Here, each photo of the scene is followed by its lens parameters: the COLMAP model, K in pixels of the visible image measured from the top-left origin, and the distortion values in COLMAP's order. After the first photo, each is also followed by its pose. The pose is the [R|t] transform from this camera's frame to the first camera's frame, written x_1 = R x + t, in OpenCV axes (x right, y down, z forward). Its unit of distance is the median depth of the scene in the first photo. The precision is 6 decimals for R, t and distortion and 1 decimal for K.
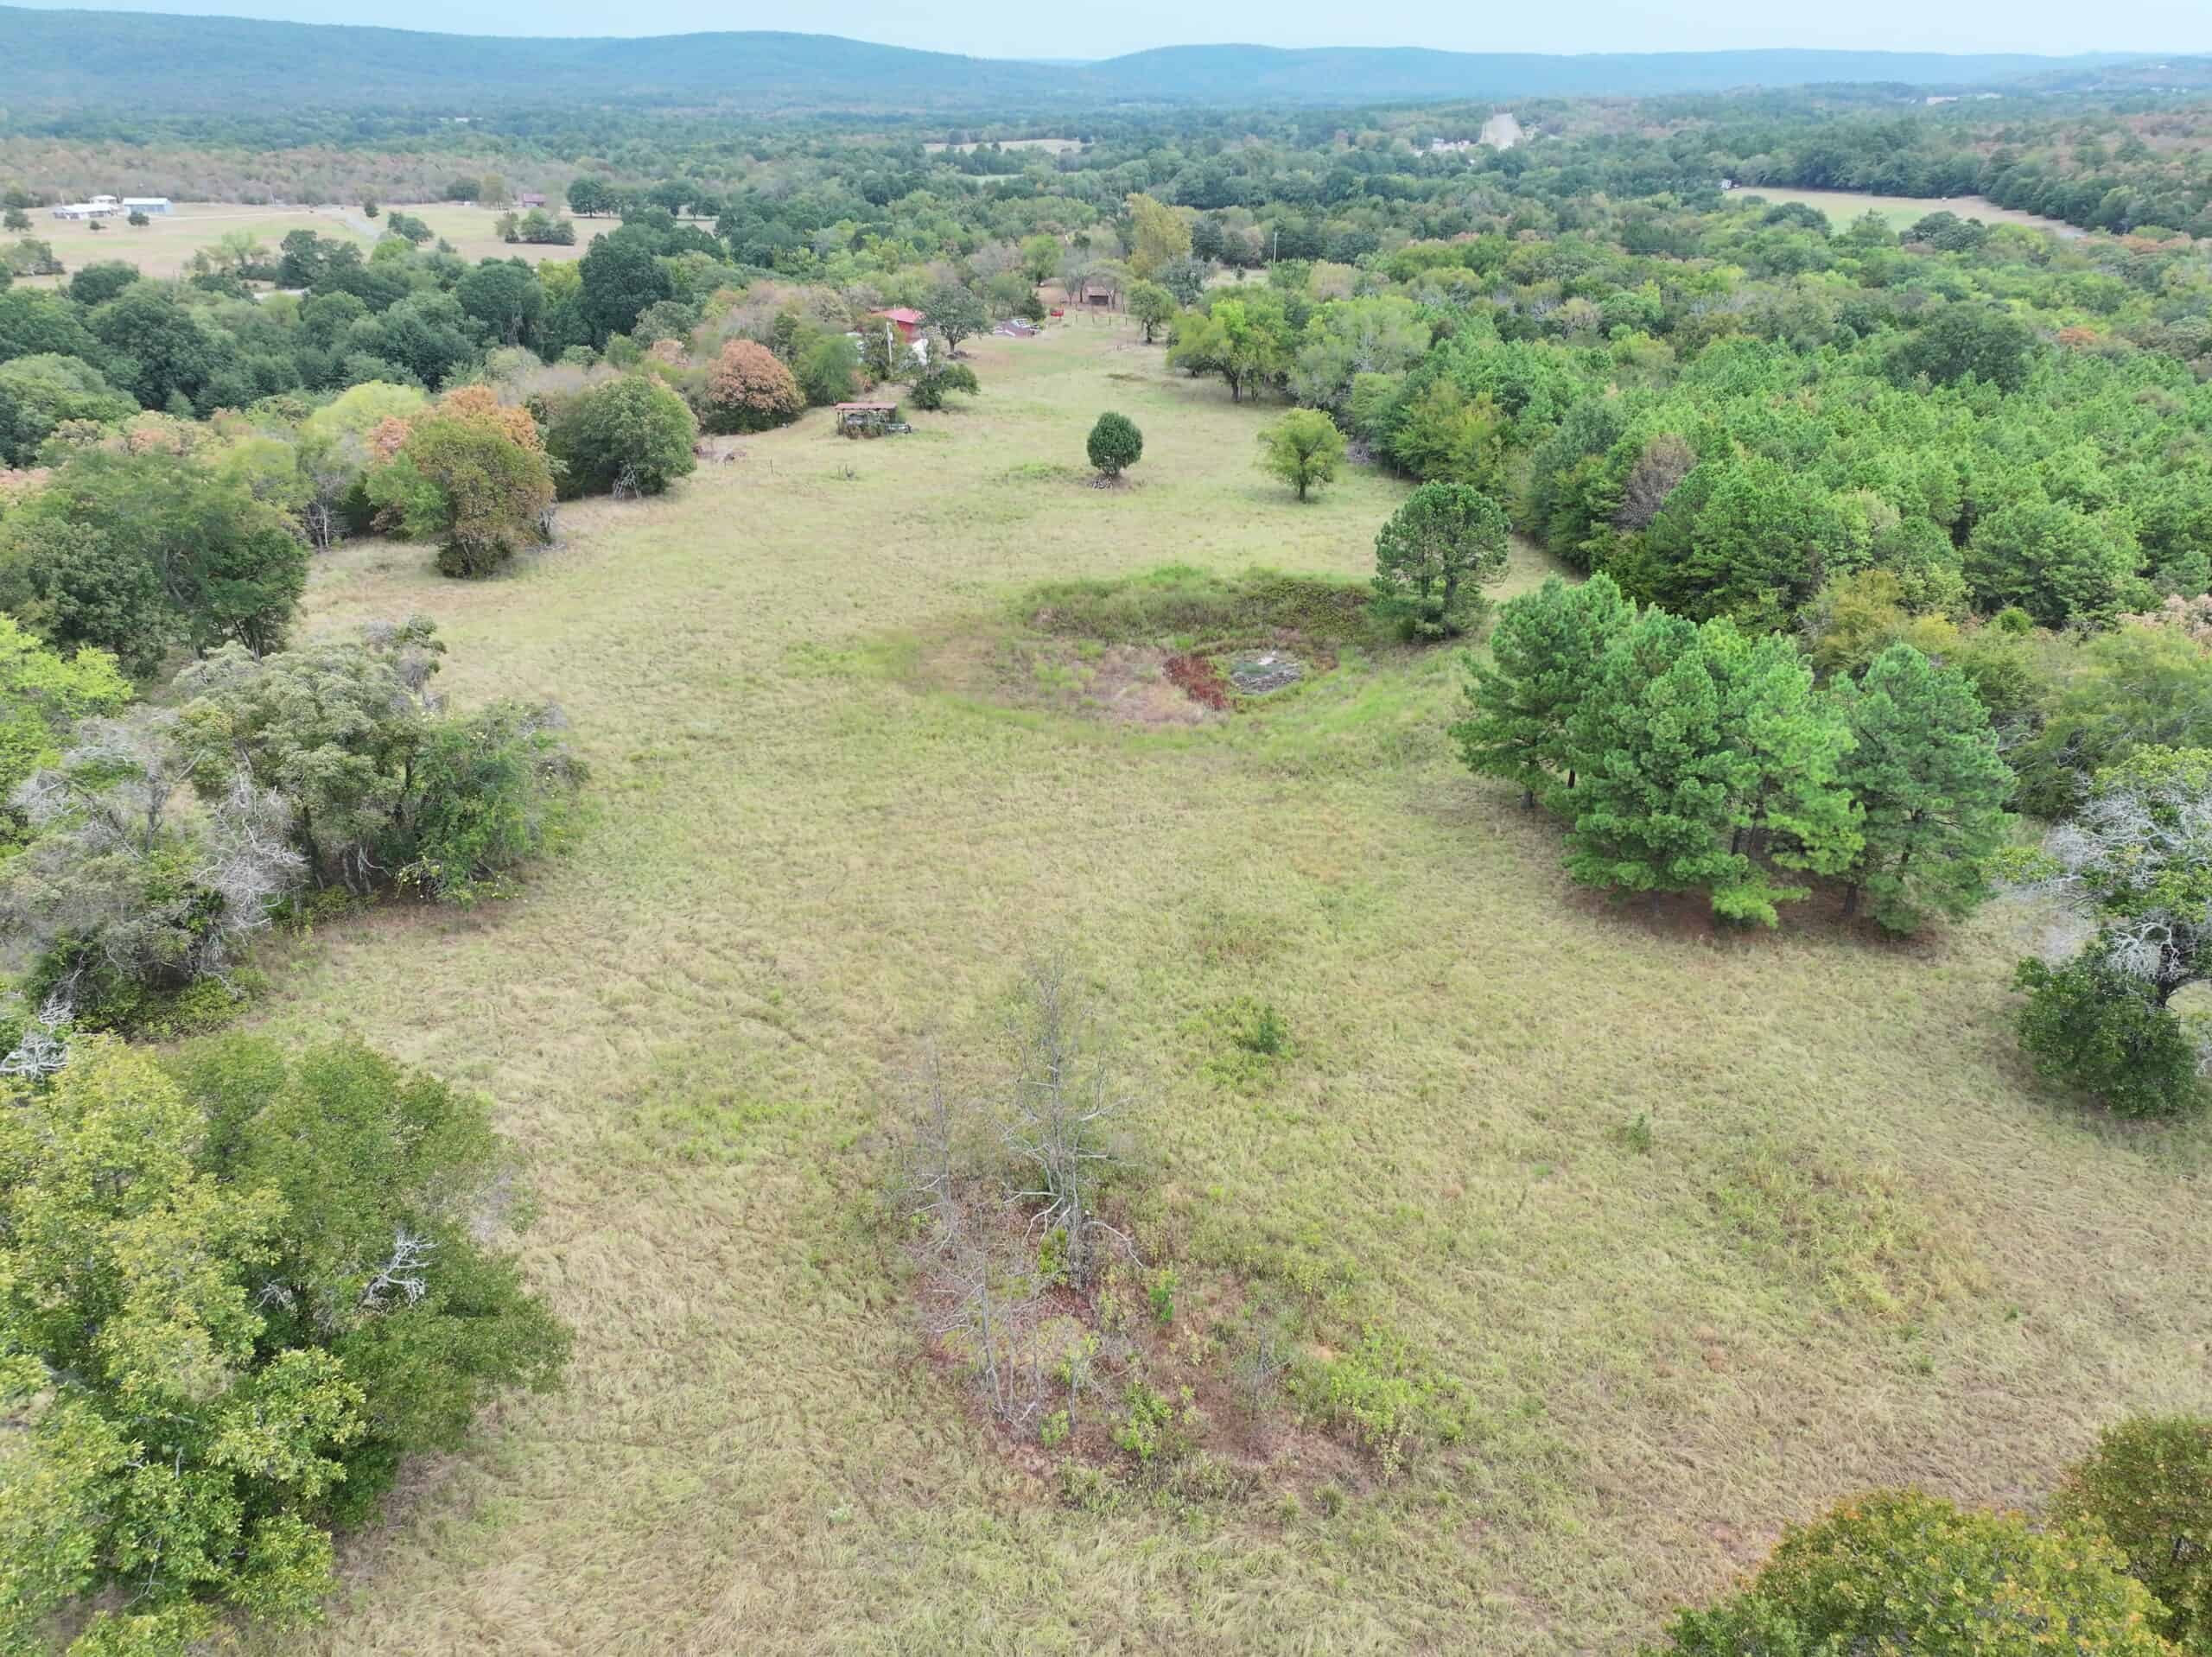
lens RADIAL K [[1550.4, 0, 1103.1], [0, 1550.4, 834.2], [0, 0, 1]] dist [-0.003578, 0.021178]
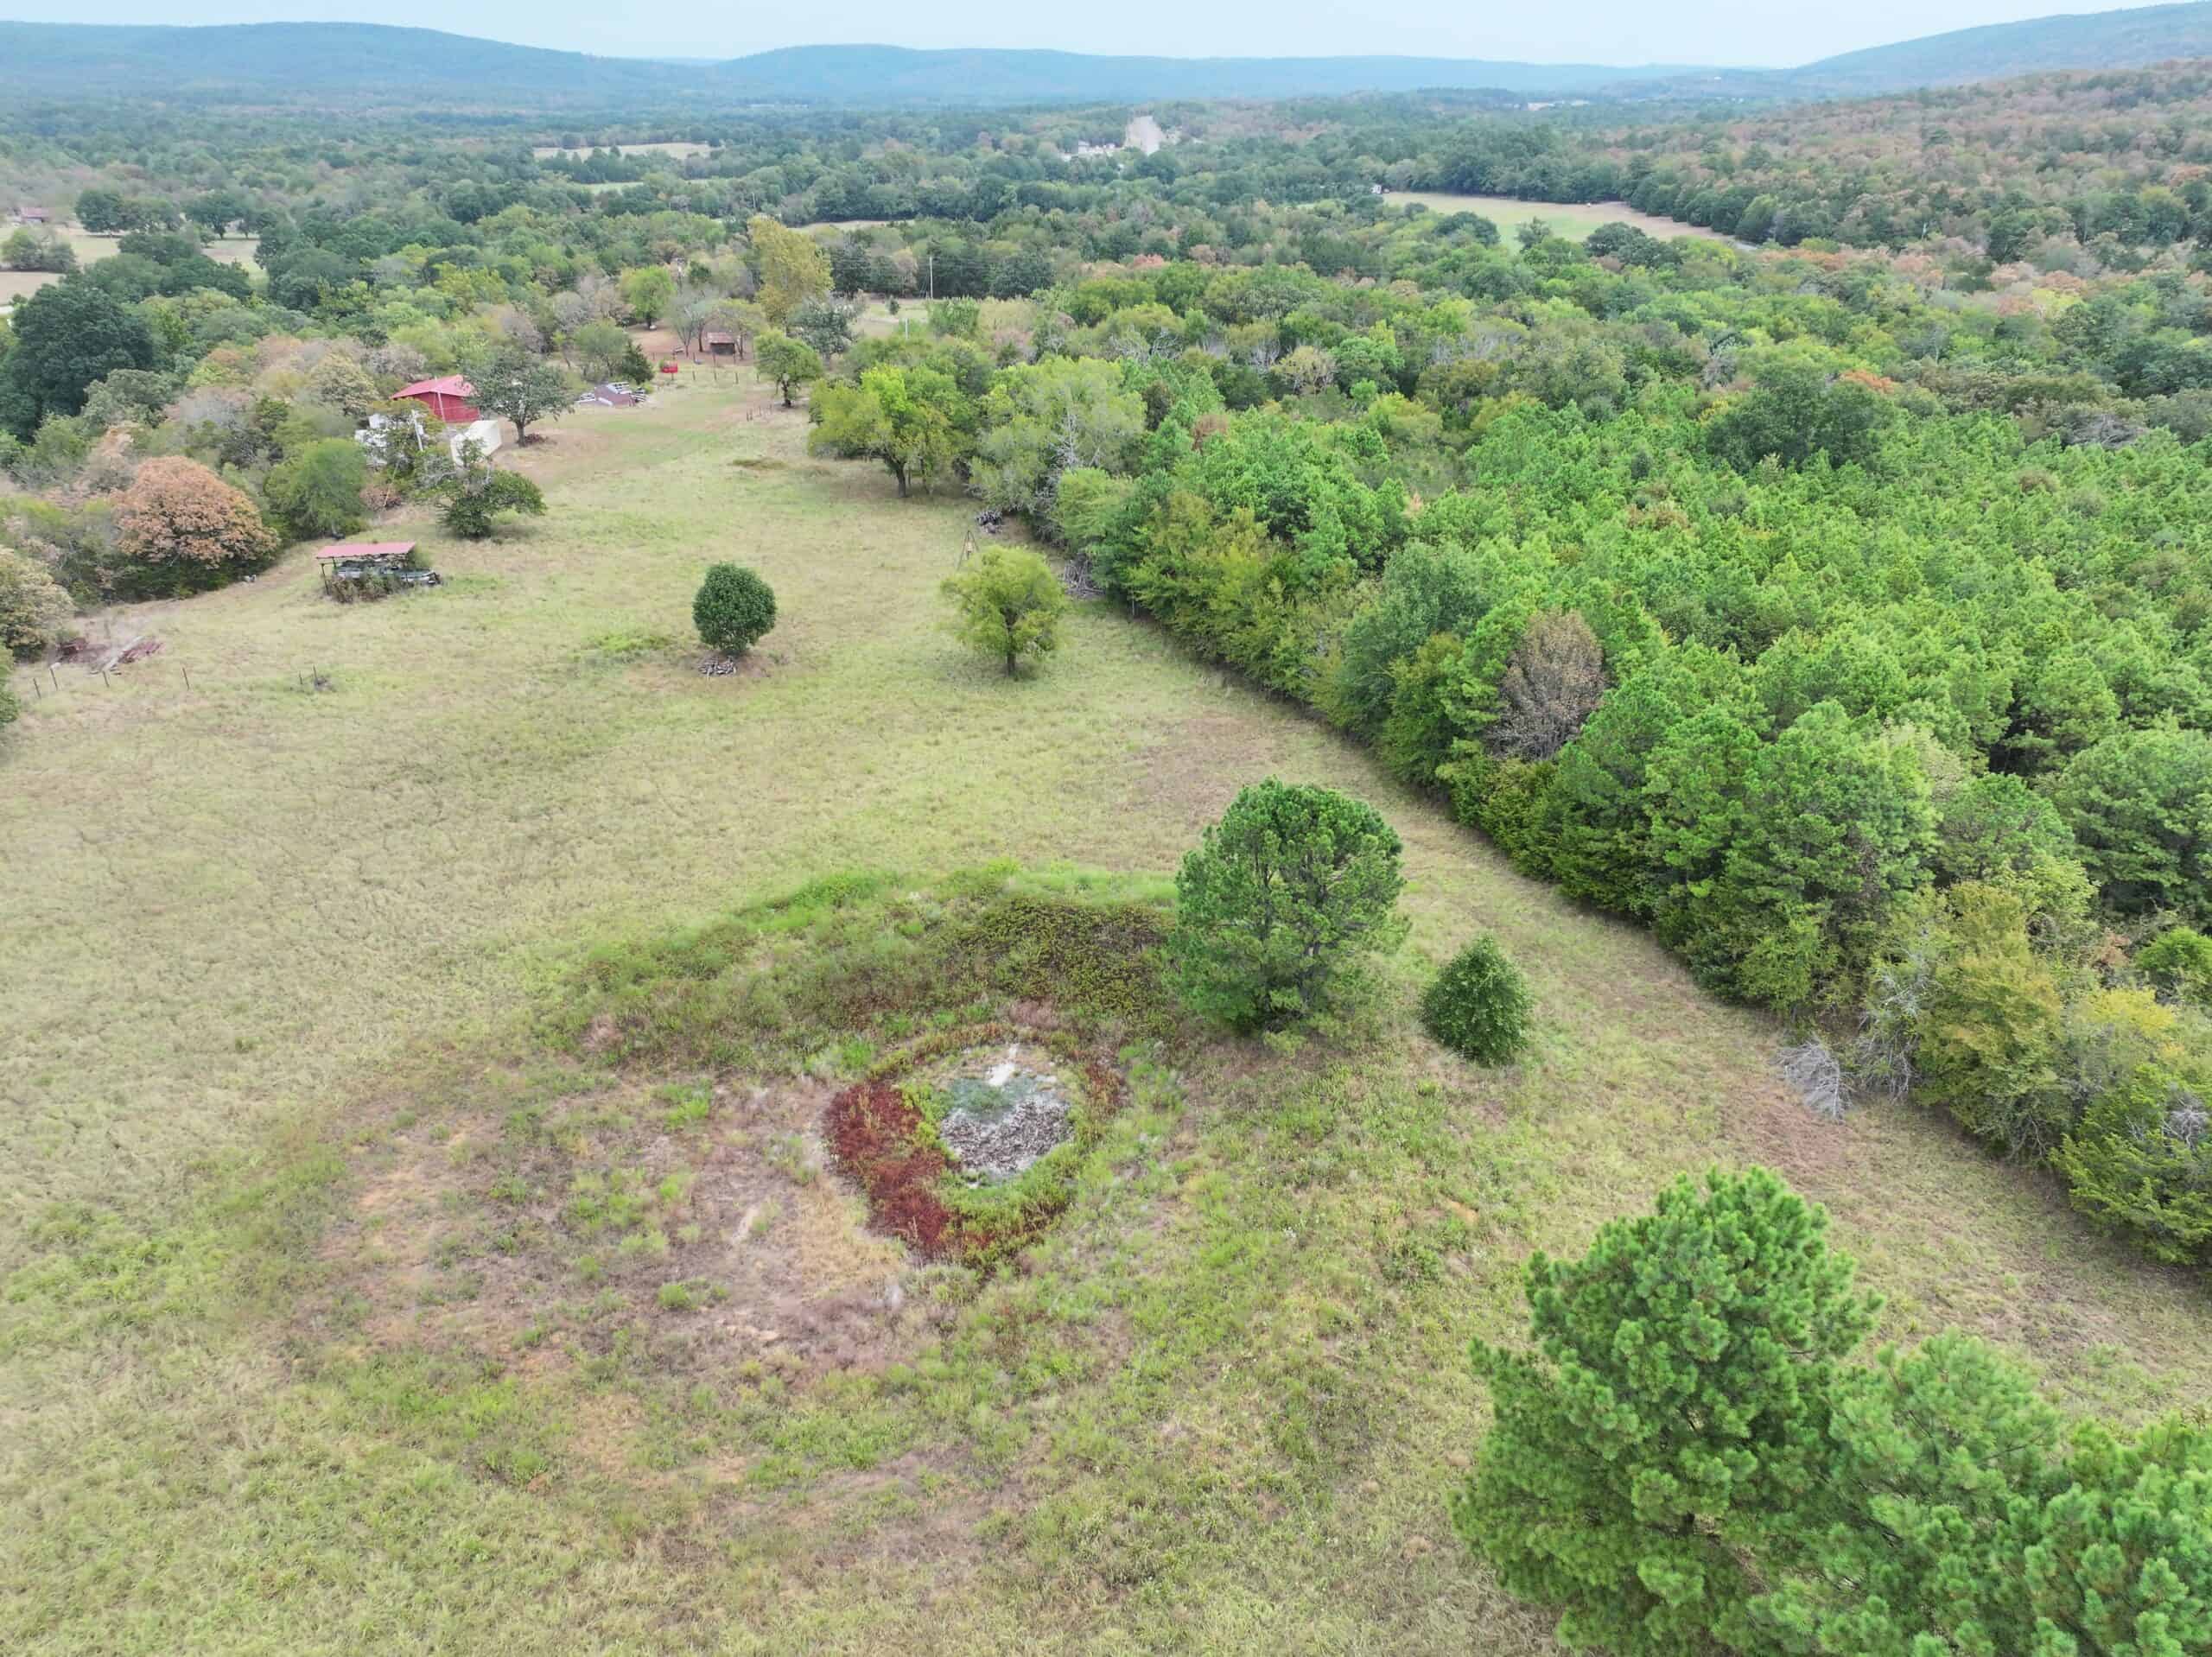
lens RADIAL K [[1550.4, 0, 1109.6], [0, 1550.4, 825.0], [0, 0, 1]] dist [-0.003578, 0.021178]
pose [[0.976963, -0.087781, 0.194520, 0.010062], [0.088870, 0.996038, 0.003139, -0.051578], [-0.194025, 0.014220, 0.980894, 0.106088]]
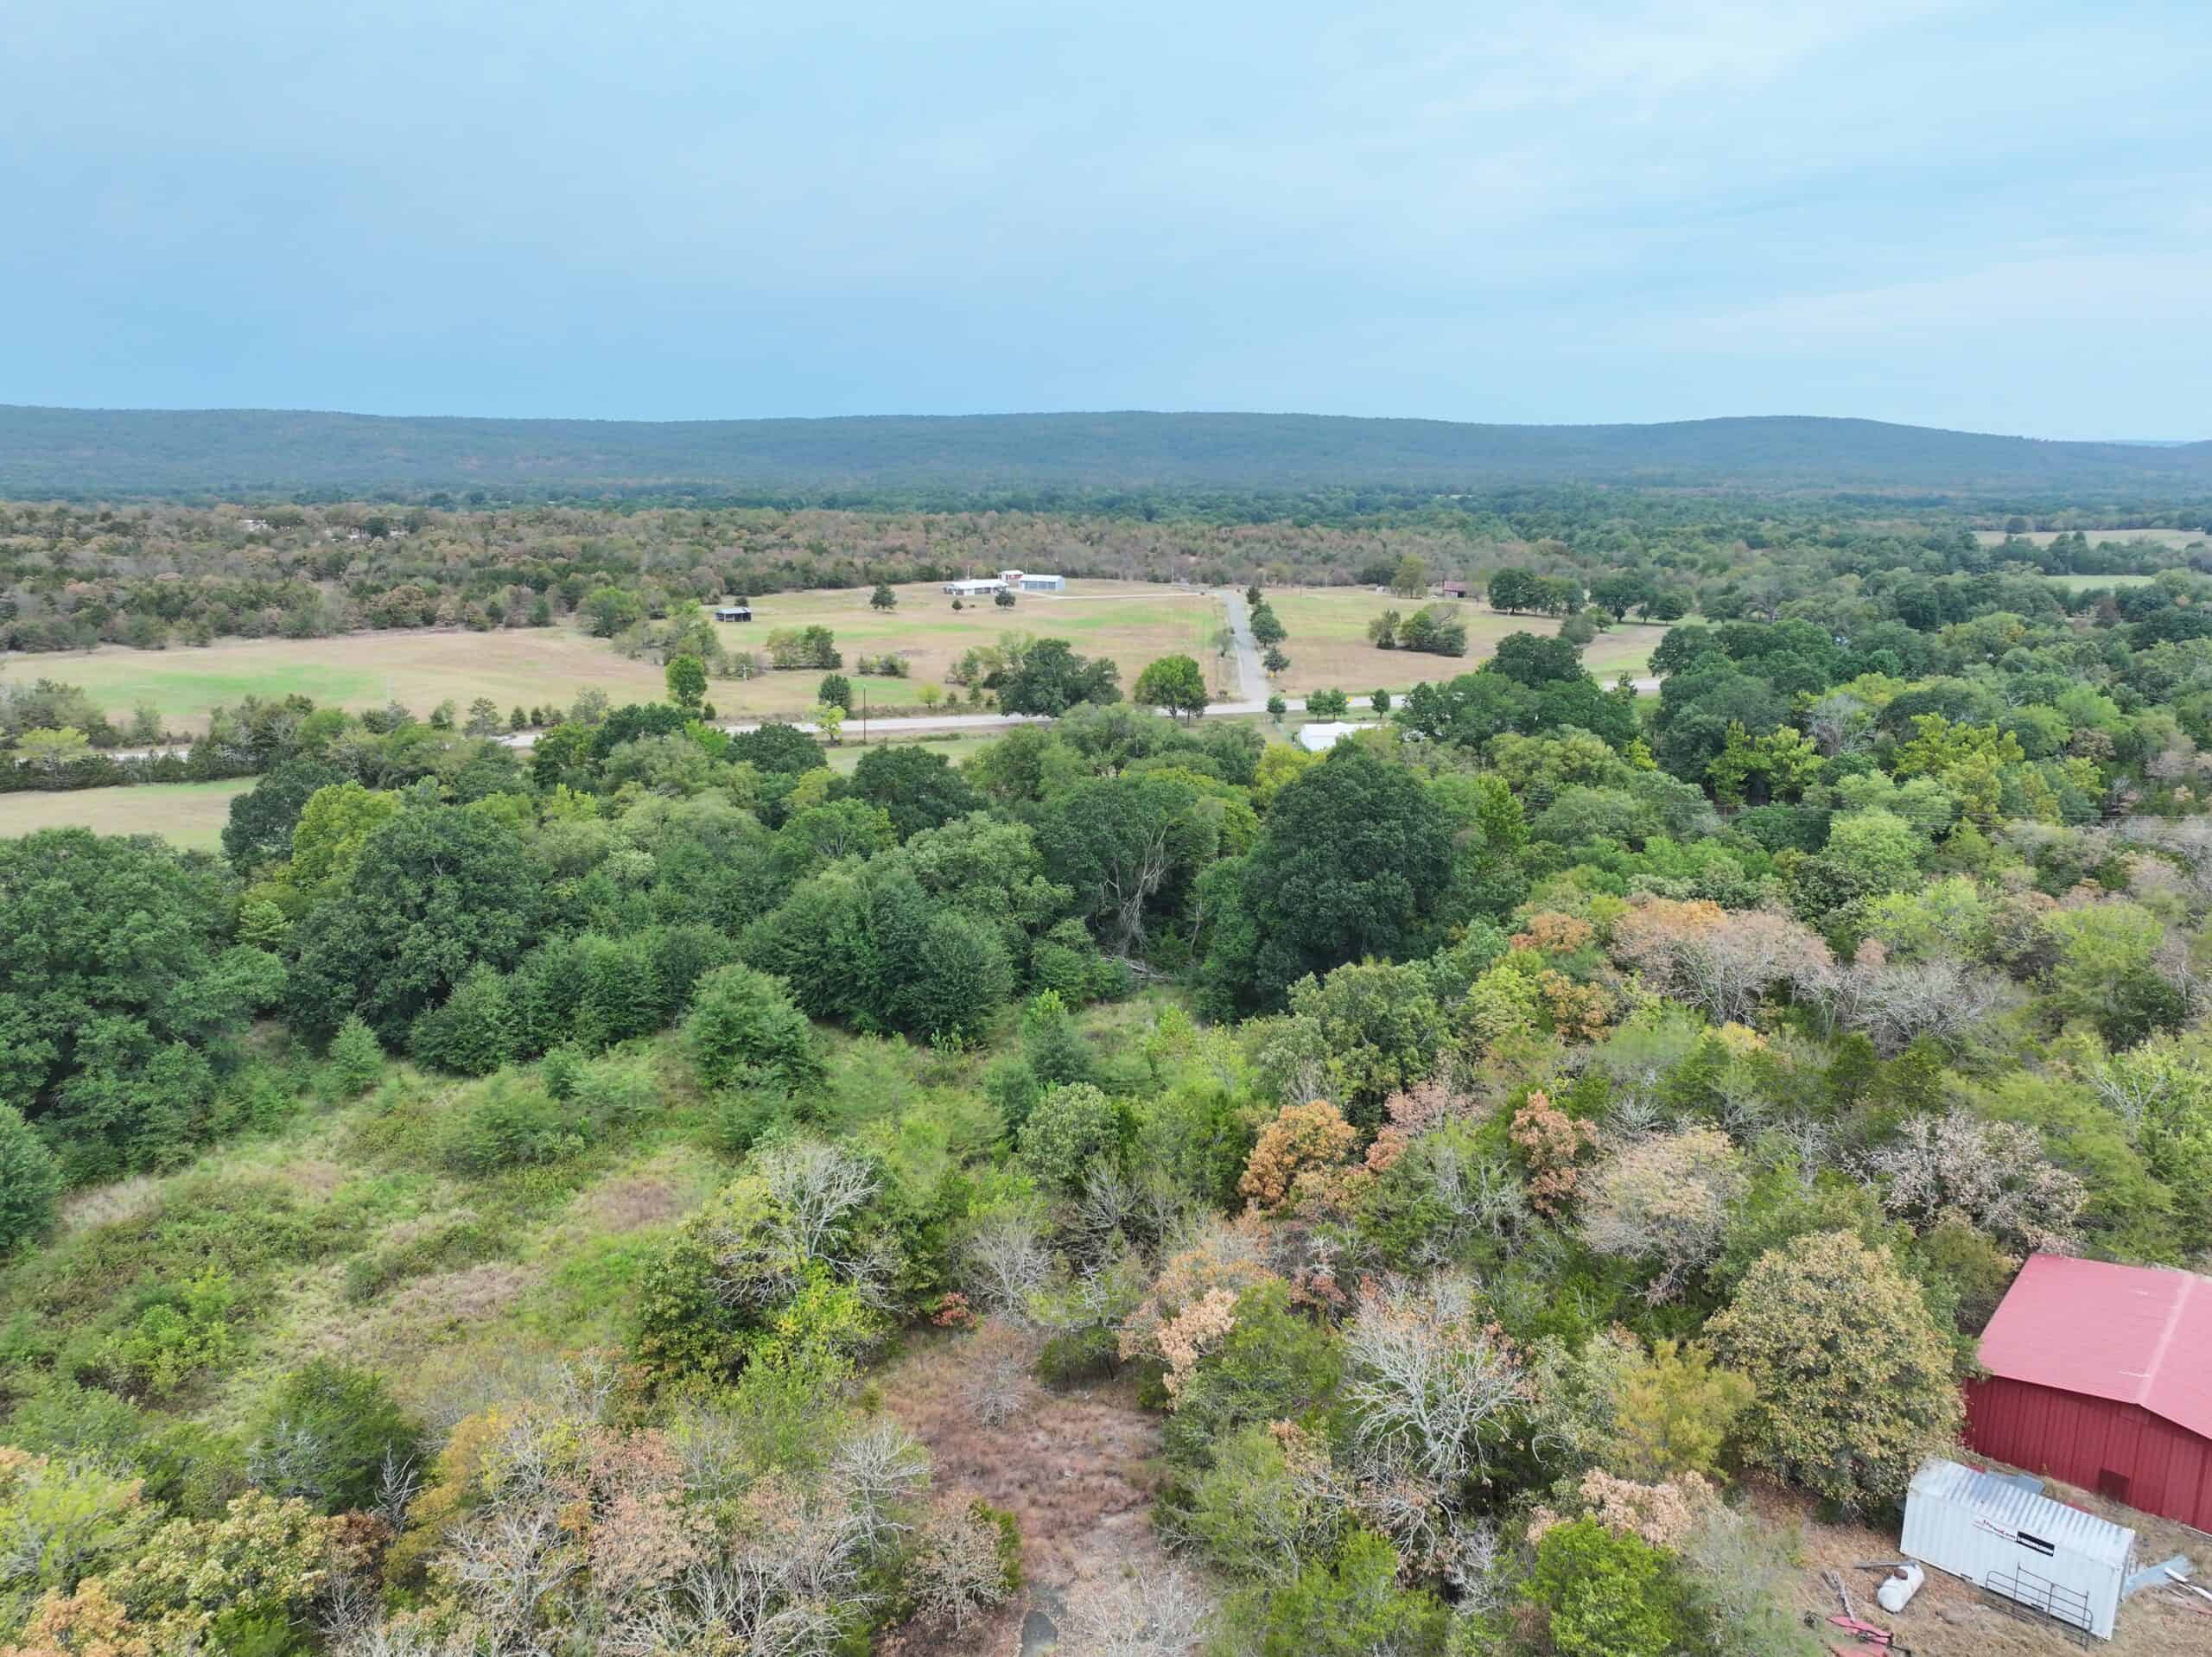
lens RADIAL K [[1550.4, 0, 1117.9], [0, 1550.4, 834.0], [0, 0, 1]] dist [-0.003578, 0.021178]
pose [[0.832281, 0.131348, -0.538569, -0.081764], [-0.244684, 0.958807, -0.144286, -0.186043], [0.497432, 0.251866, 0.830135, 0.396945]]
